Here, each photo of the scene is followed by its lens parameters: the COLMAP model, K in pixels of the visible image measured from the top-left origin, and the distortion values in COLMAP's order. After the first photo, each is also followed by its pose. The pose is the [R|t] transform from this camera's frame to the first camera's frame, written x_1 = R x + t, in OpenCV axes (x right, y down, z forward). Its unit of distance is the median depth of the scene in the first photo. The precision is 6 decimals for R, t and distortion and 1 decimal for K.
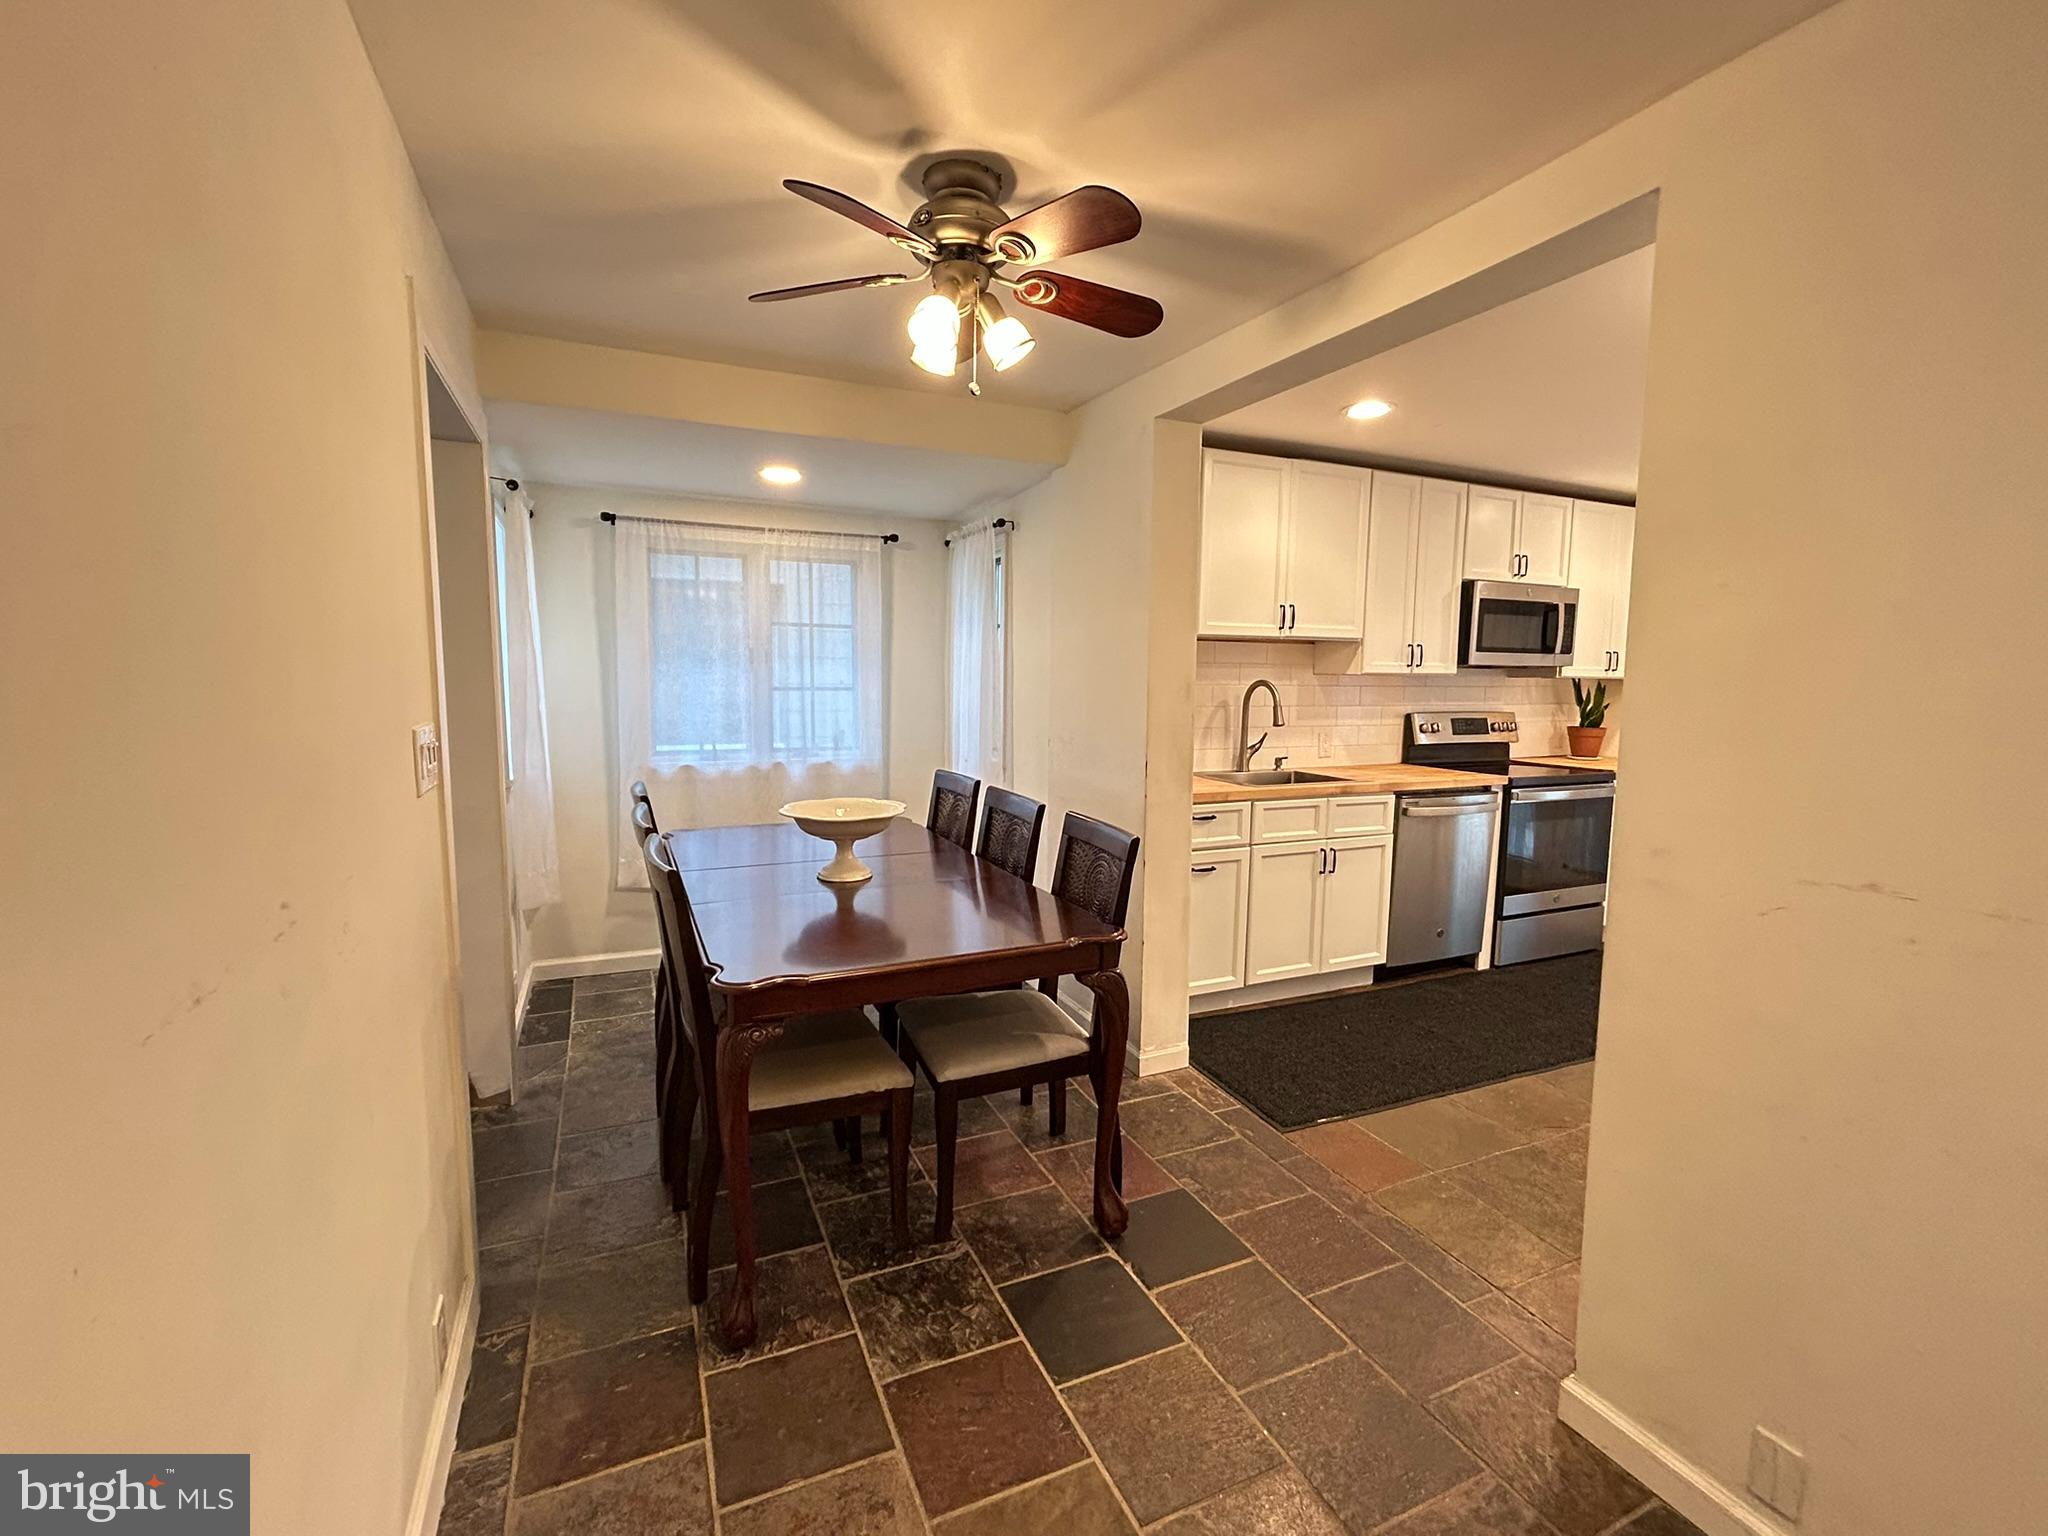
lens RADIAL K [[901.4, 0, 1022.2], [0, 901.4, 763.7], [0, 0, 1]] dist [-0.000726, 0.000674]
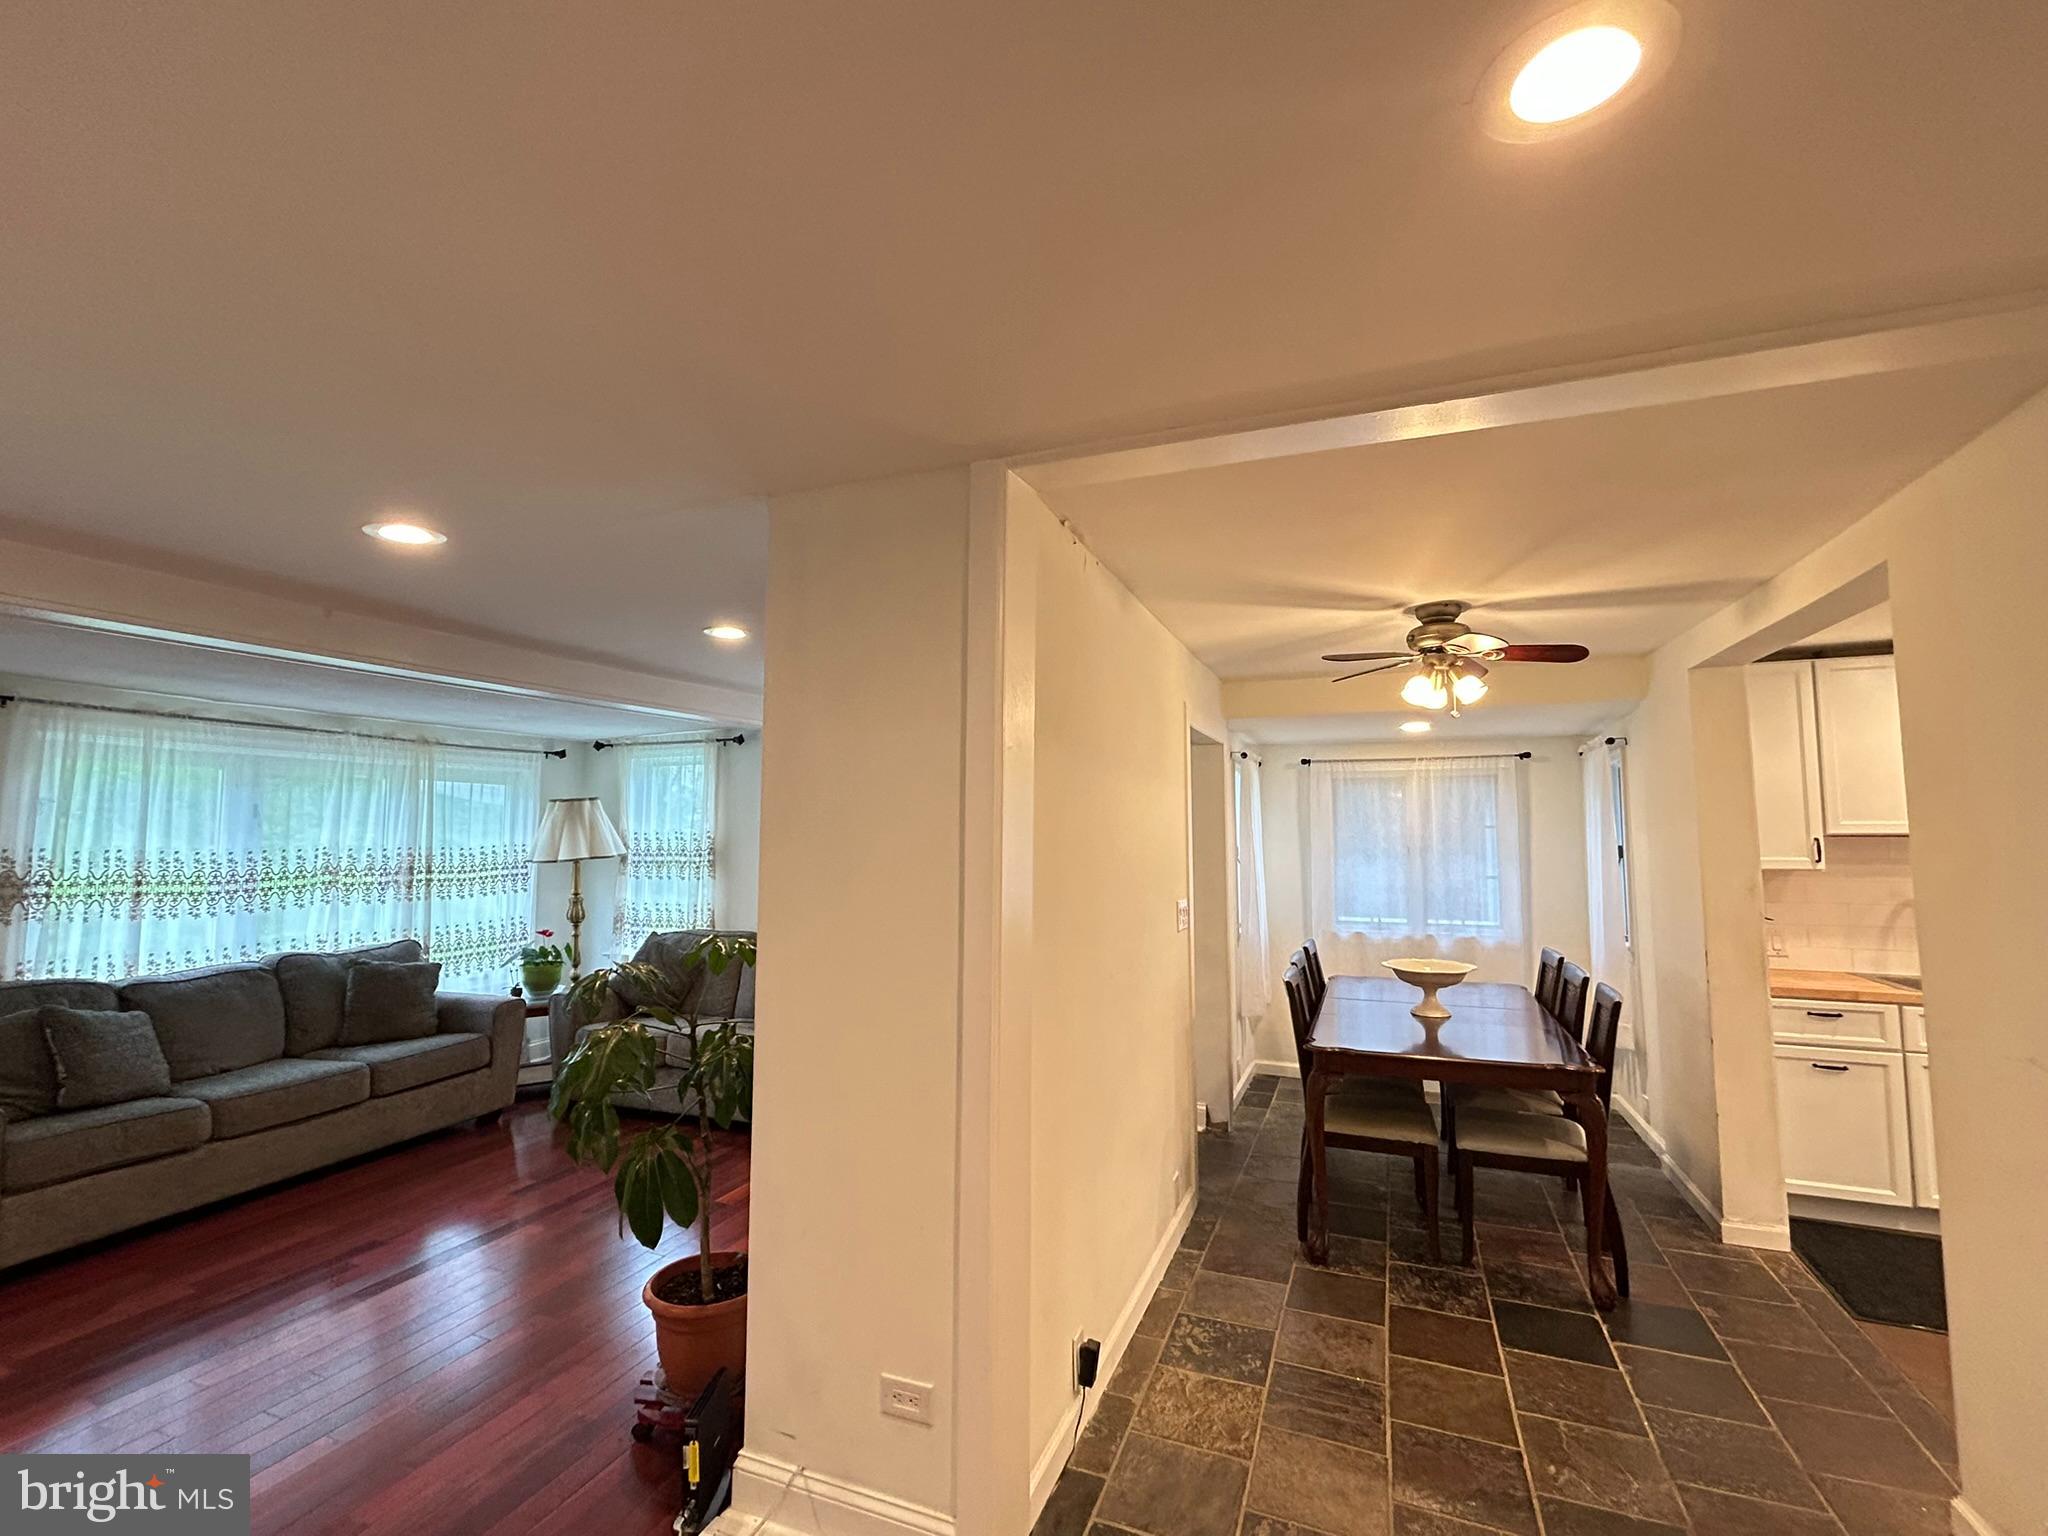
lens RADIAL K [[901.4, 0, 1022.2], [0, 901.4, 763.7], [0, 0, 1]] dist [-0.000726, 0.000674]
pose [[0.693072, -0.069967, -0.717465, 0.412965], [-0.066998, 0.984719, -0.160750, 0.006323], [0.717748, 0.159480, 0.677793, -0.509699]]
